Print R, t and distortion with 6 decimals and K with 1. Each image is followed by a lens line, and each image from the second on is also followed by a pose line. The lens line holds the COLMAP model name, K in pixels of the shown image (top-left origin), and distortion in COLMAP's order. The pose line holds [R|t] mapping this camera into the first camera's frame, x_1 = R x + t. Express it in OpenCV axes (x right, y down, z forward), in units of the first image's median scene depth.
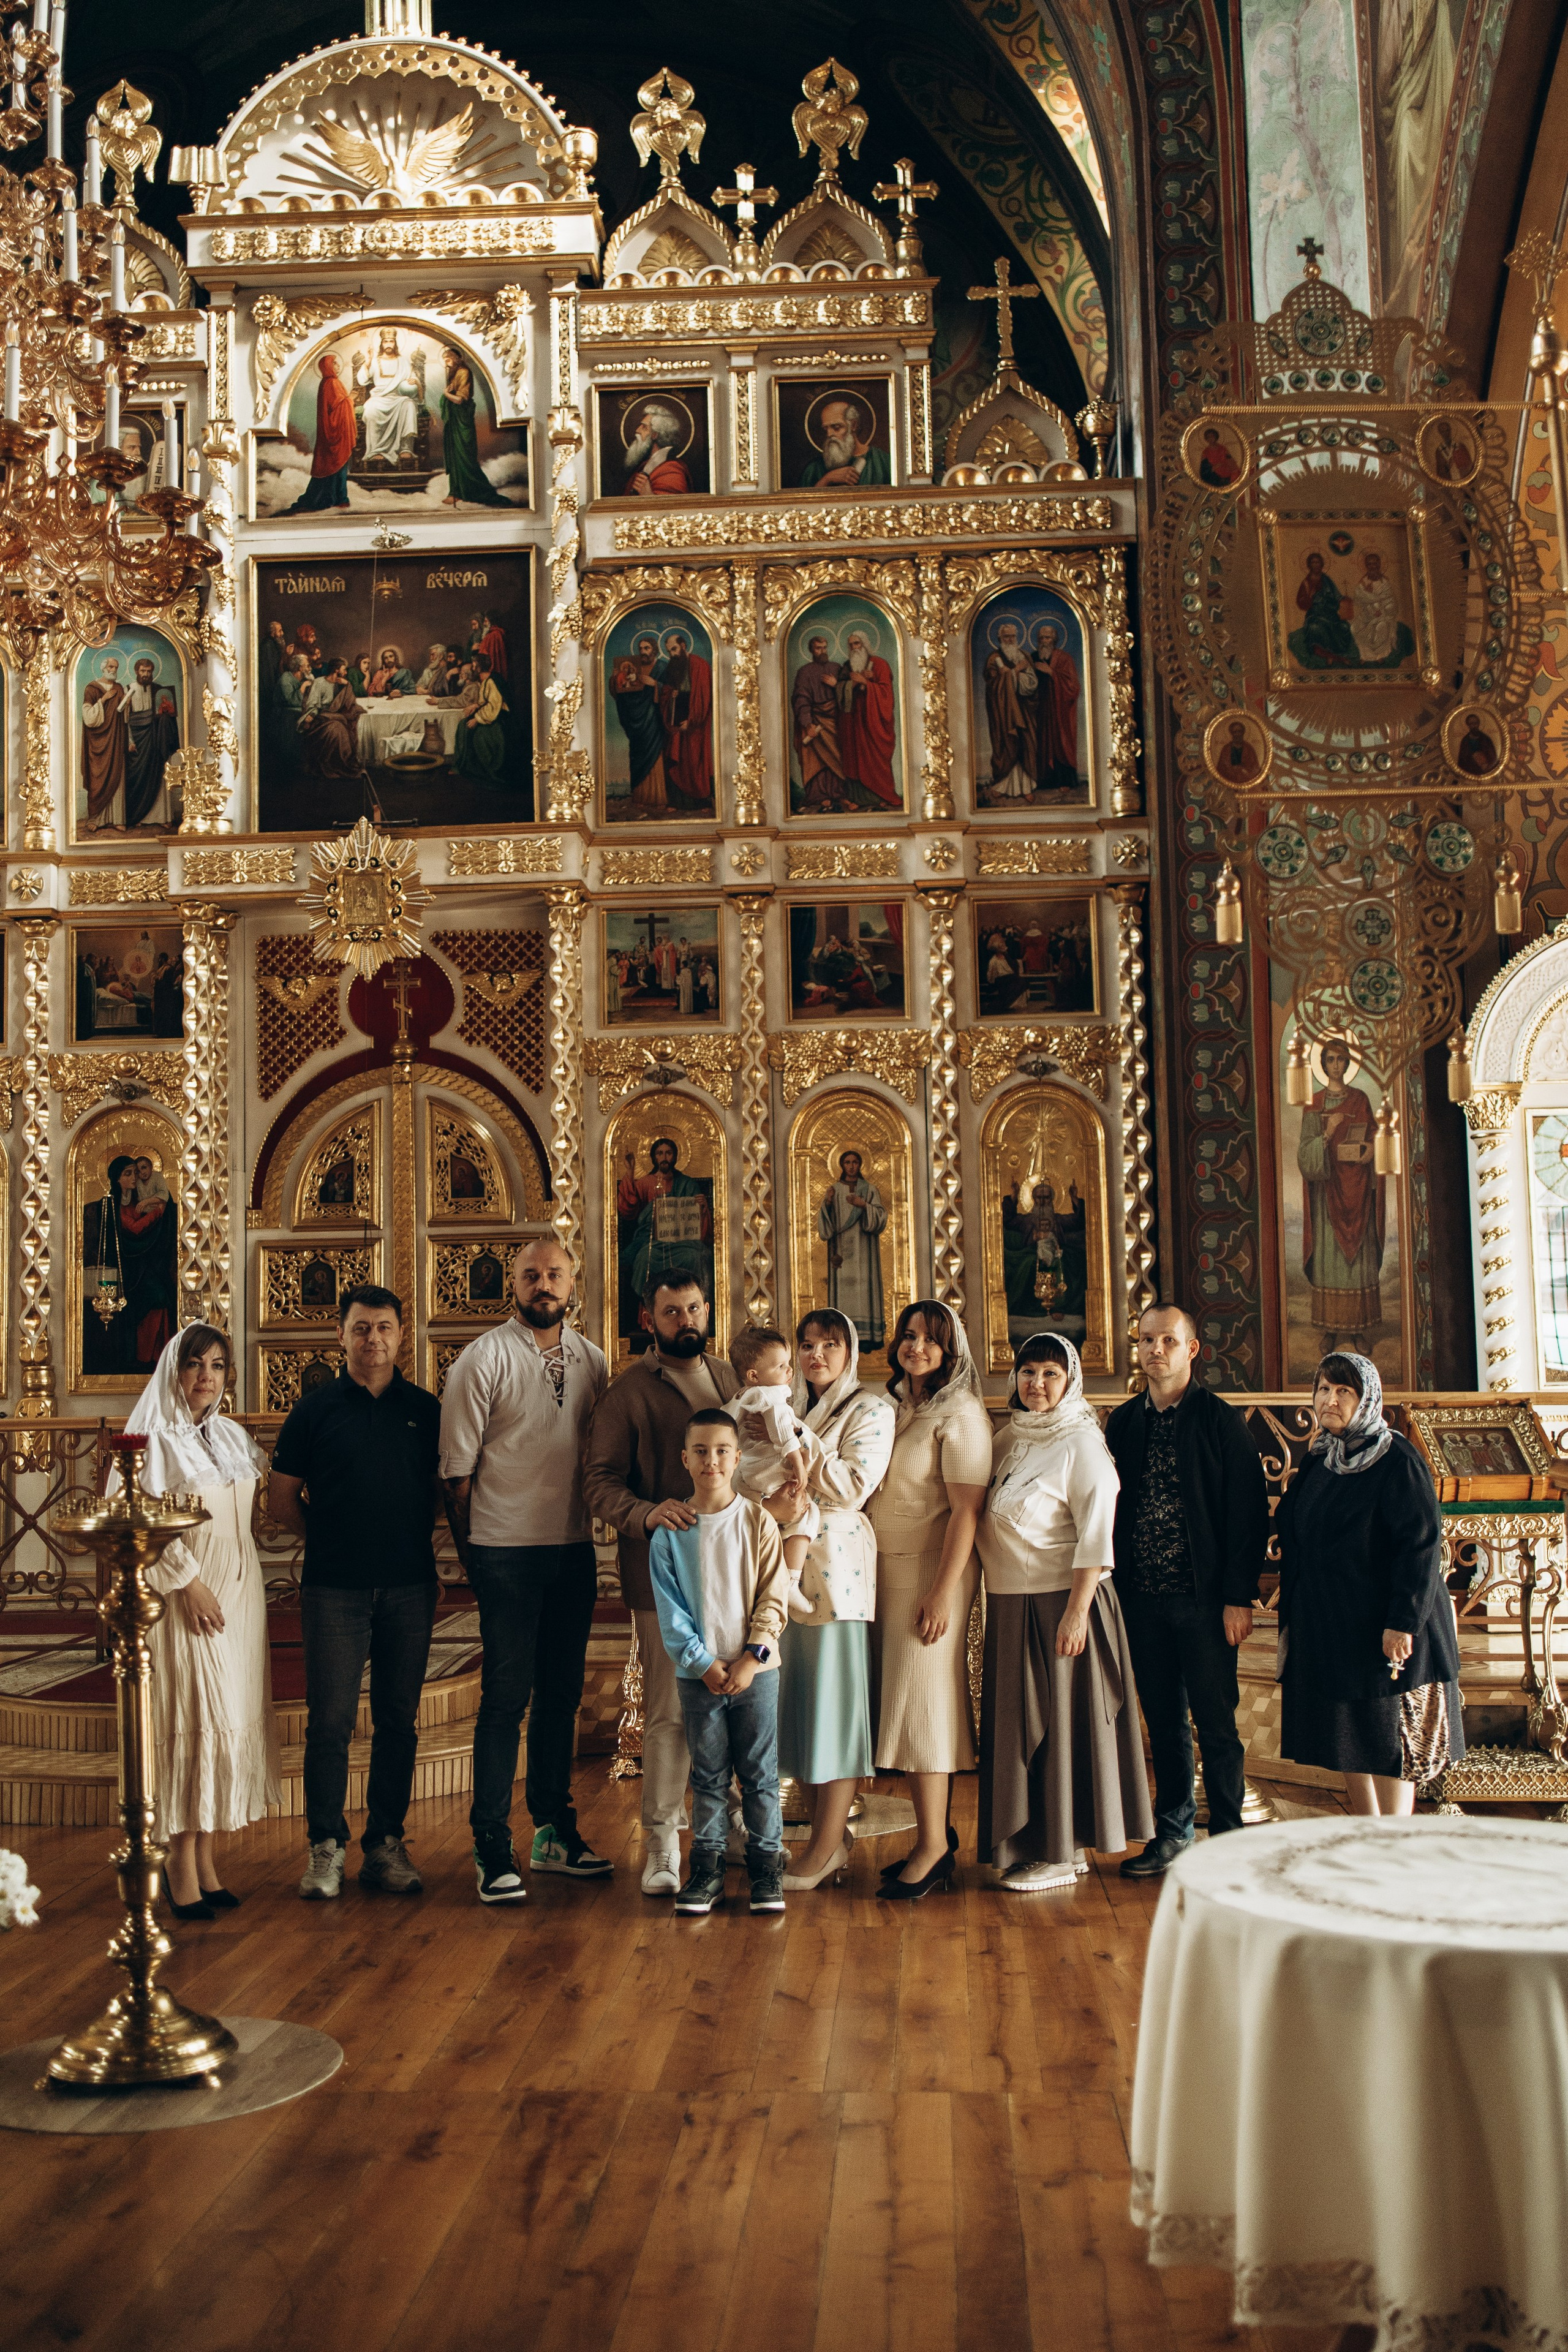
lens RADIAL K [[2355.3, 0, 787.4], [0, 2355.3, 1172.7], [0, 0, 1]] dist [0.013763, 0.000000]
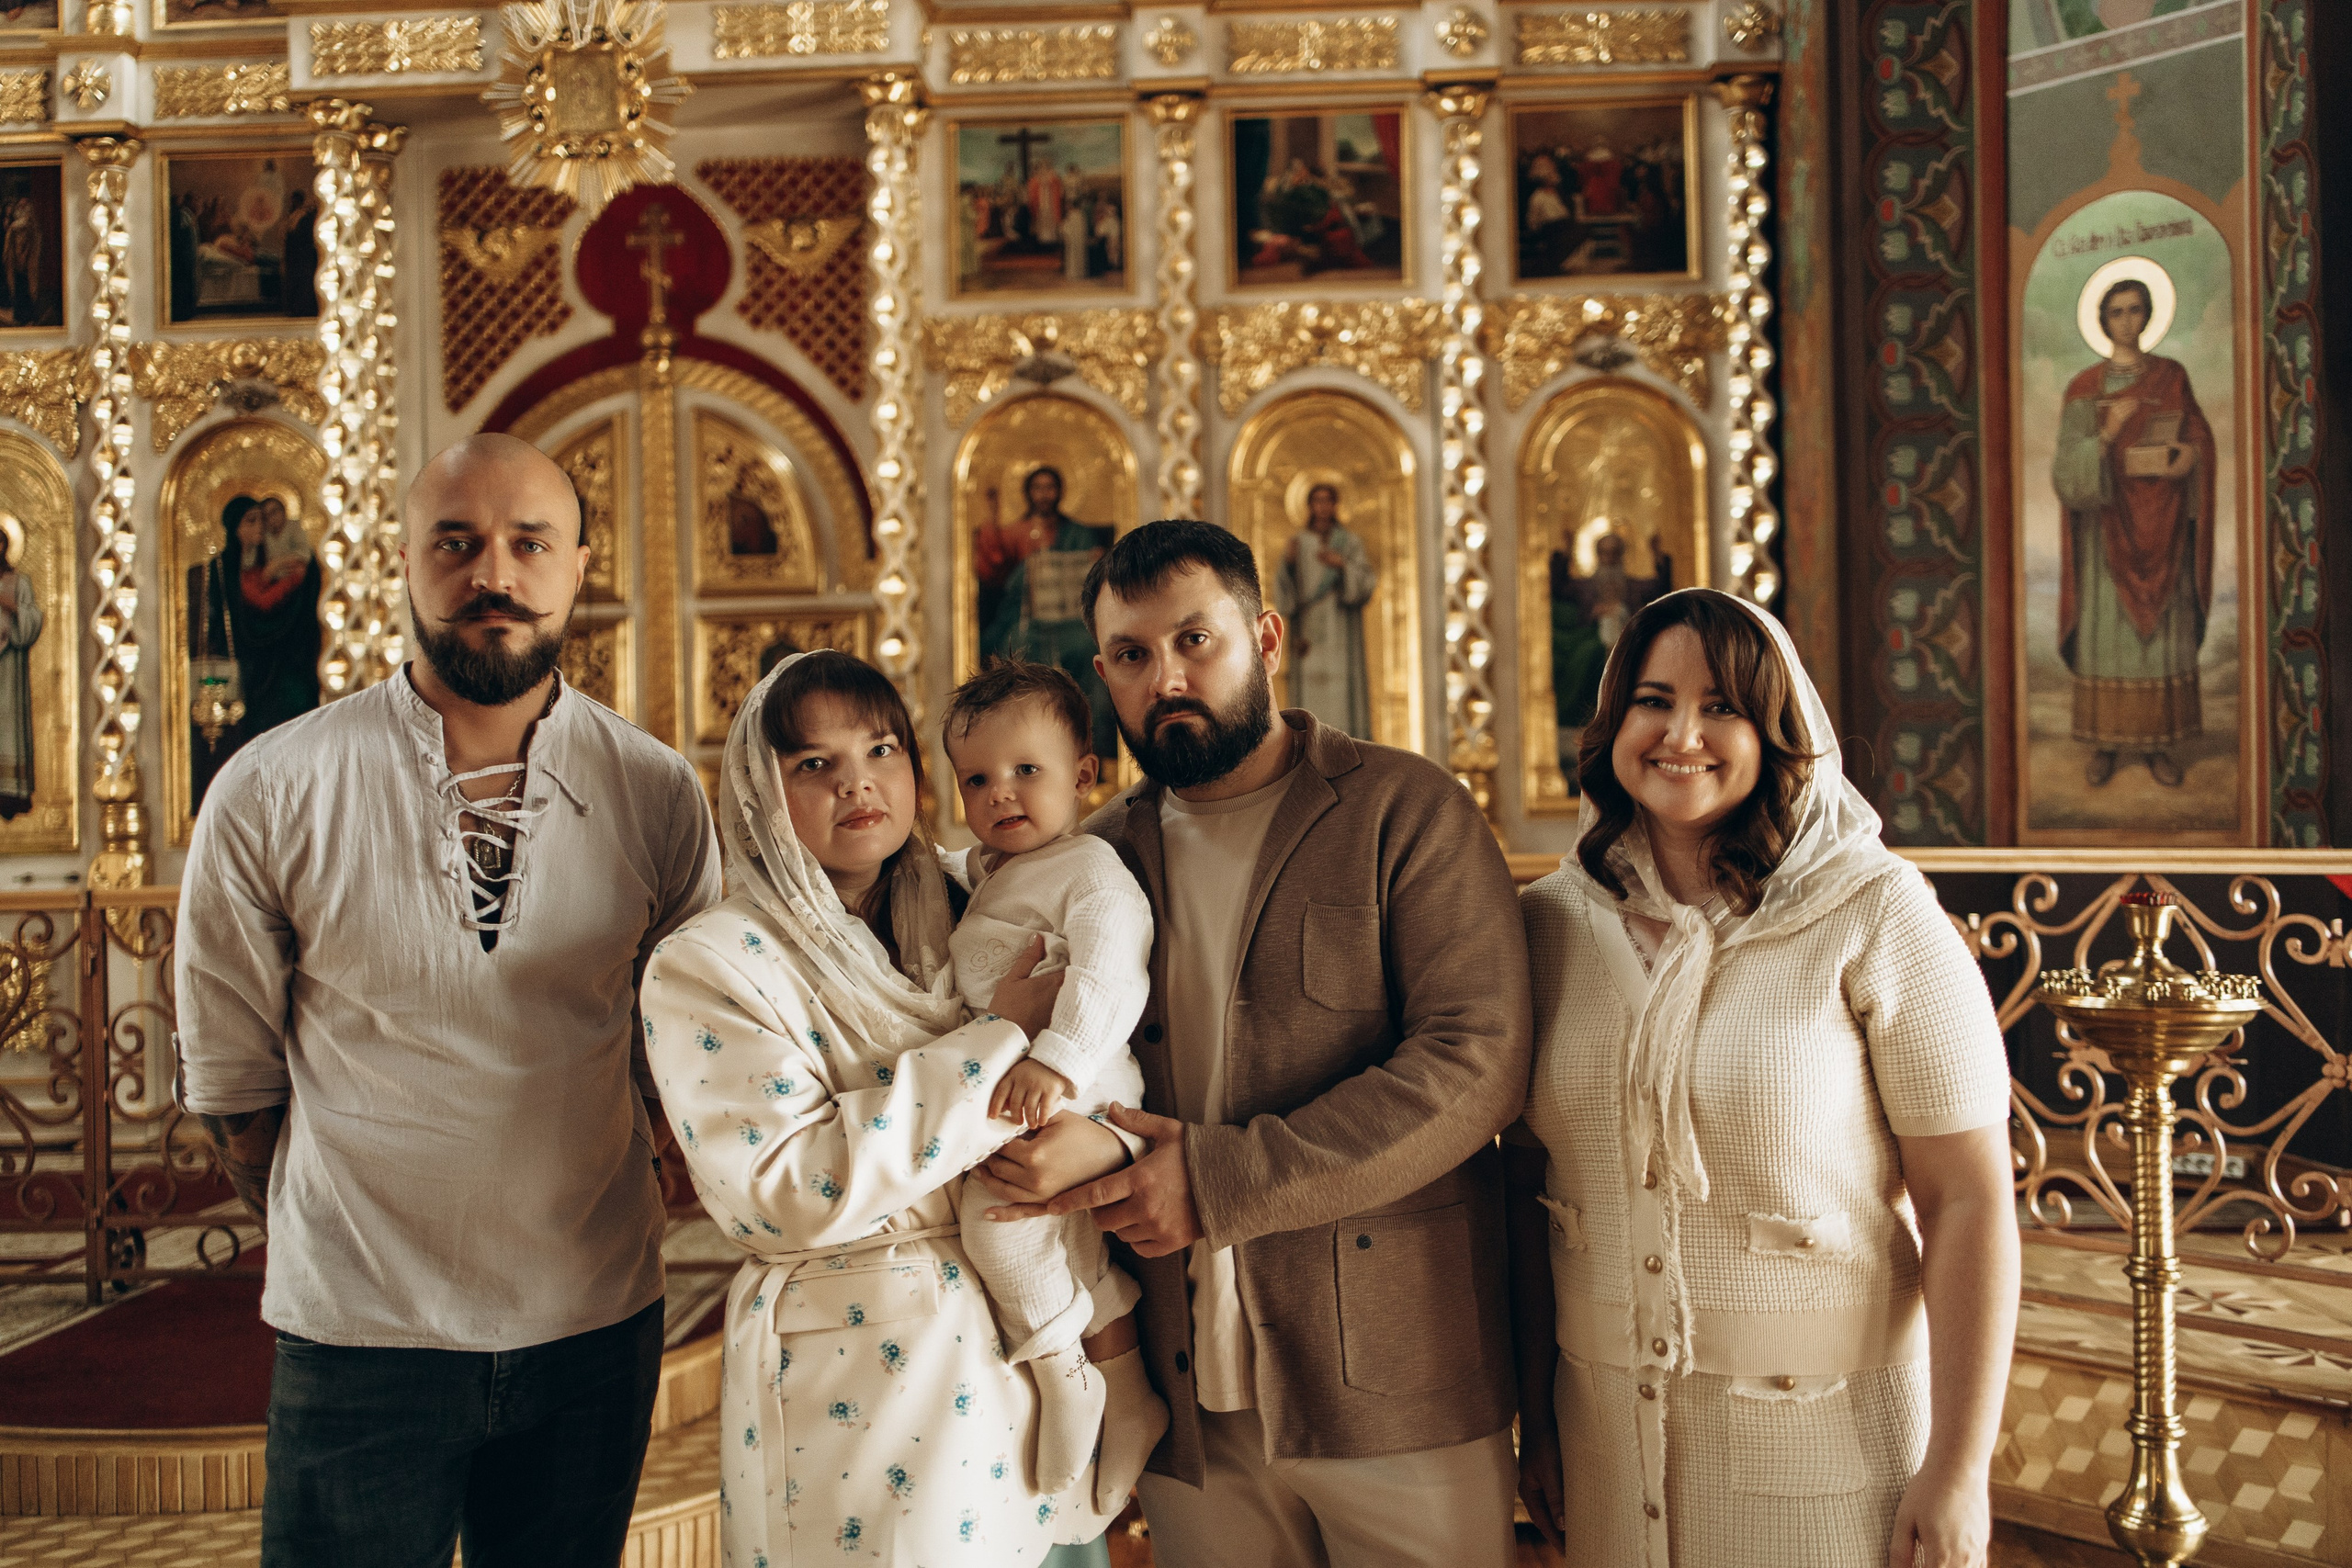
lens RADIAL K [[2355.1, 0, 1160.6], [0, 2355.1, 764.2], [0, 0, 1]] dist [0.013763, 0.000000]
pose [[0.999998, 0.001340, -0.001116, -0.018254], [-0.001266, 0.997979, 0.063537, 0.027513], [0.001198, -0.063535, 0.997979, 0.324631]]
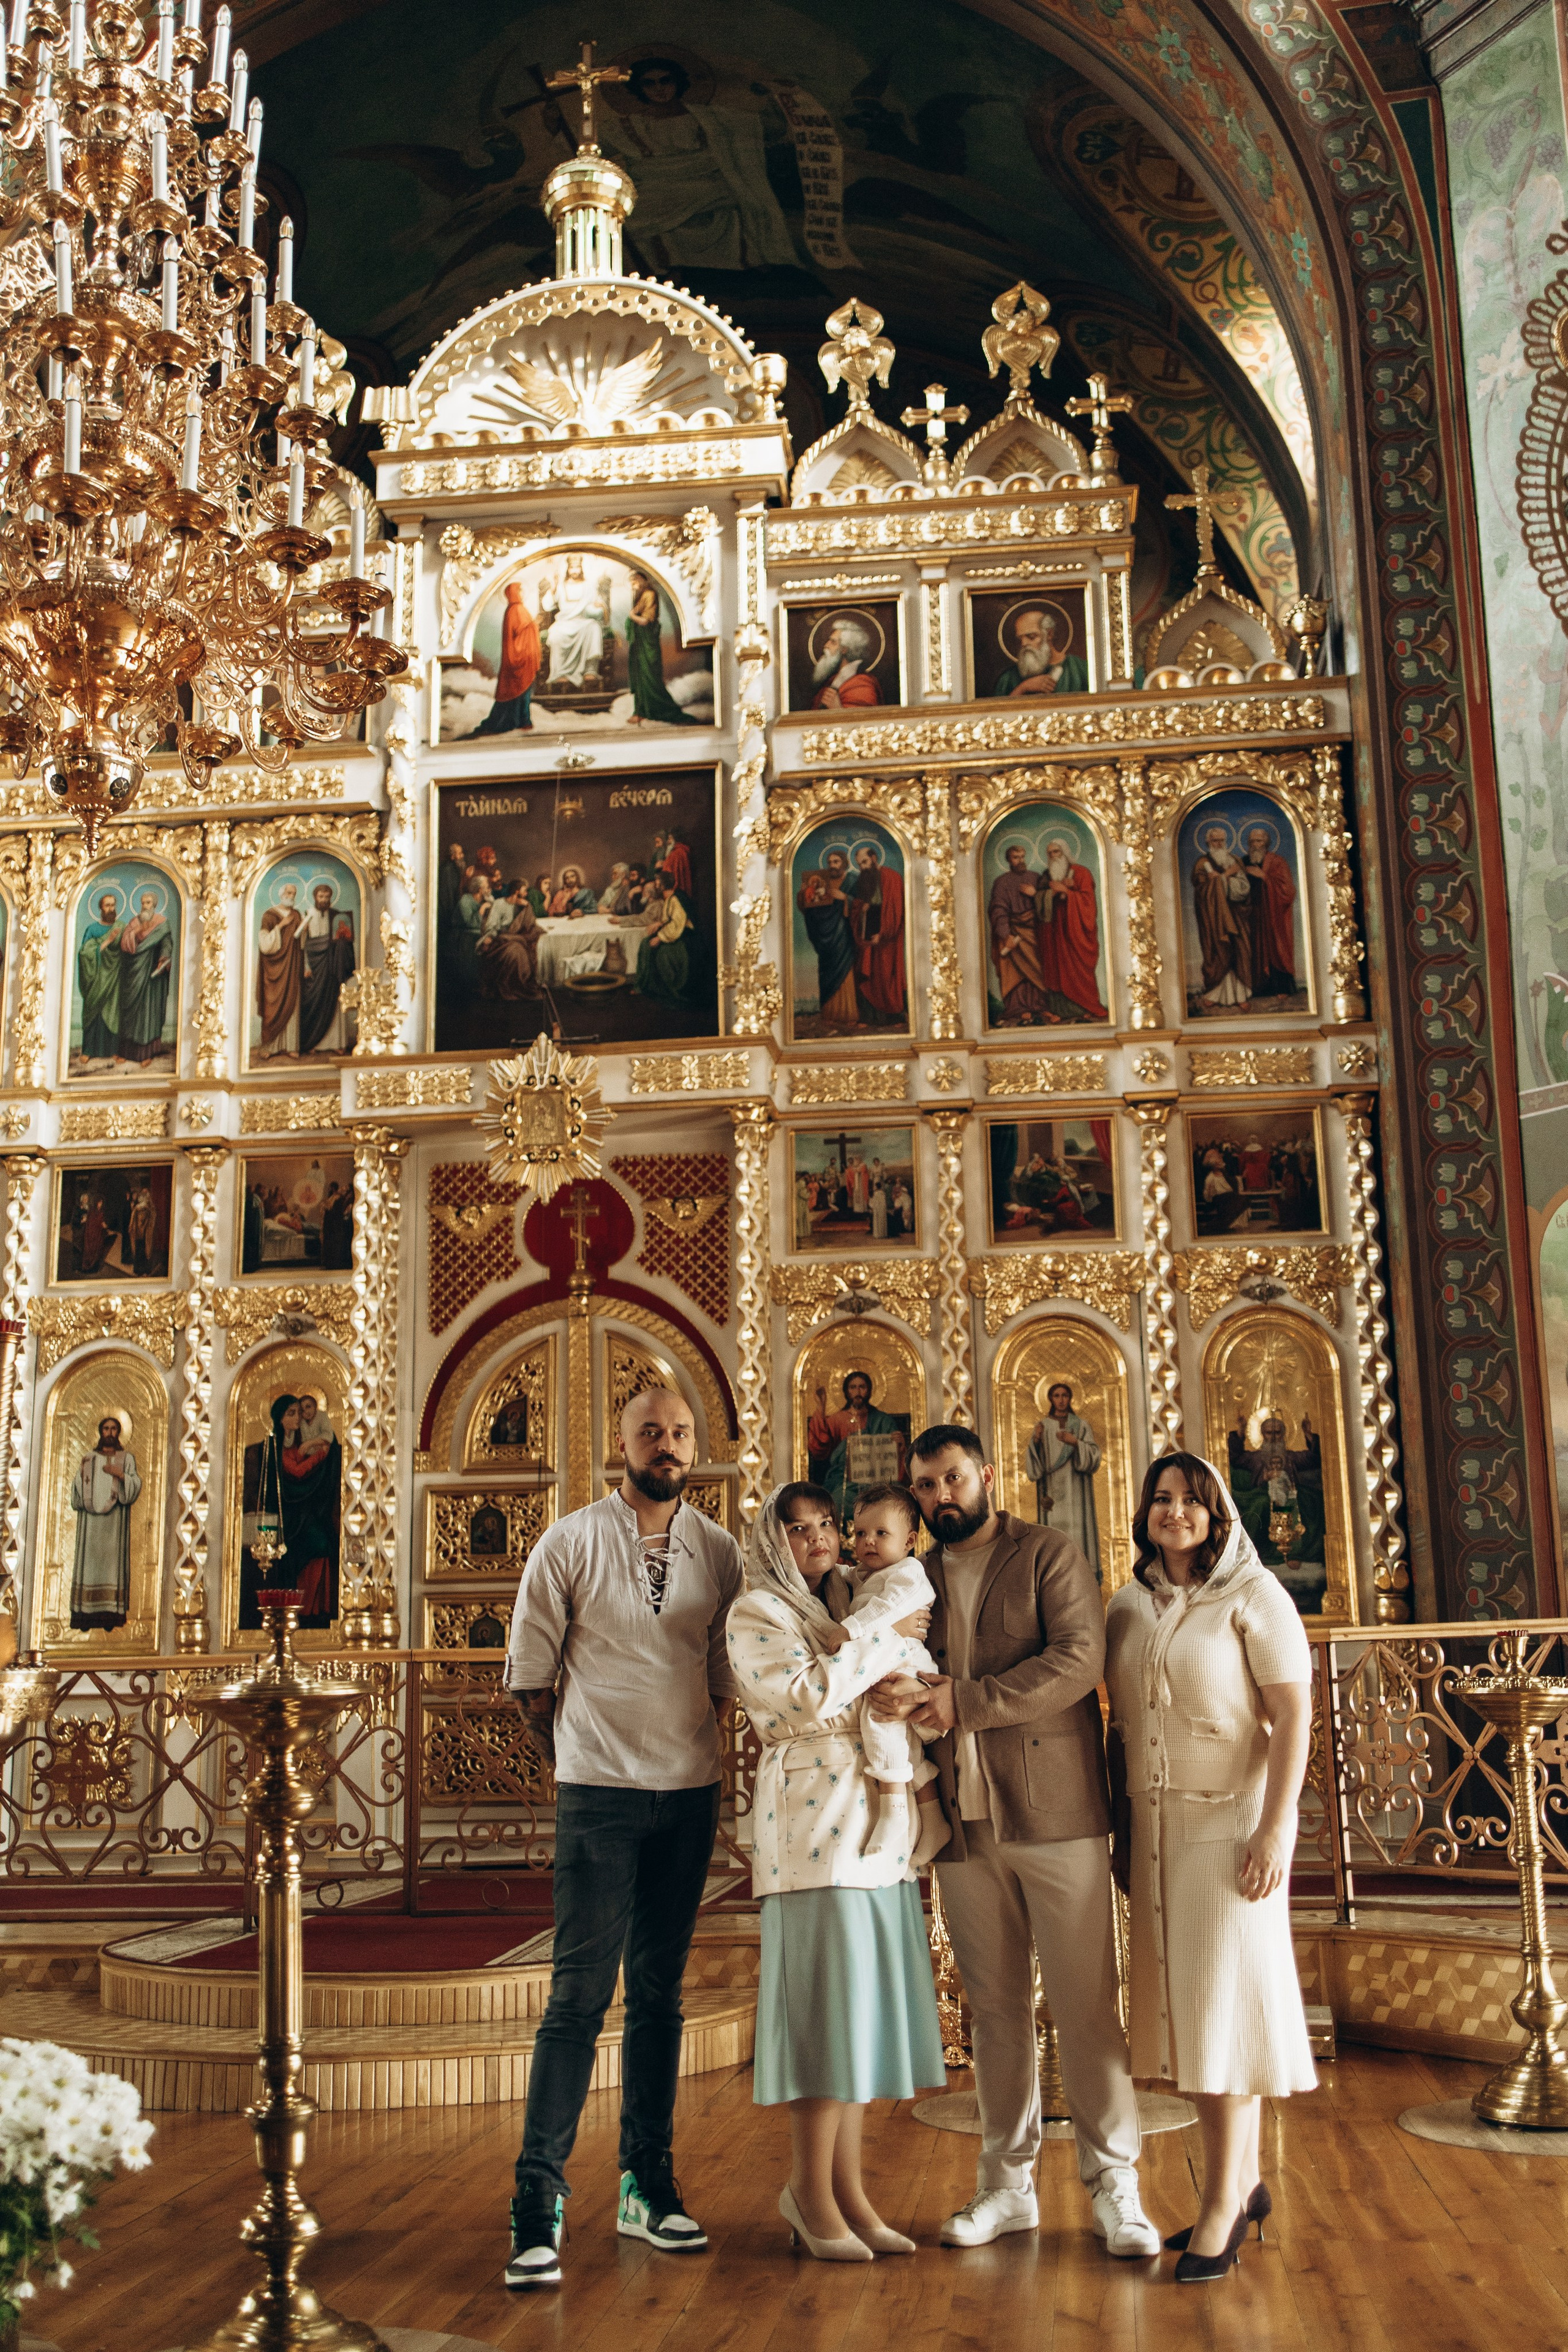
lens RADIAL K [[2355.3, 0, 769.5], [0, 2355.3, 1161.3], [0, 0, 1]] dist [0.013763, 0.000000]
pose [[0.997198, -0.011613, -0.073903, -0.017368], [0.001209, 0.990251, -0.139292, 0.032885], [0.074800, 0.138812, 0.987490, 0.066600]]
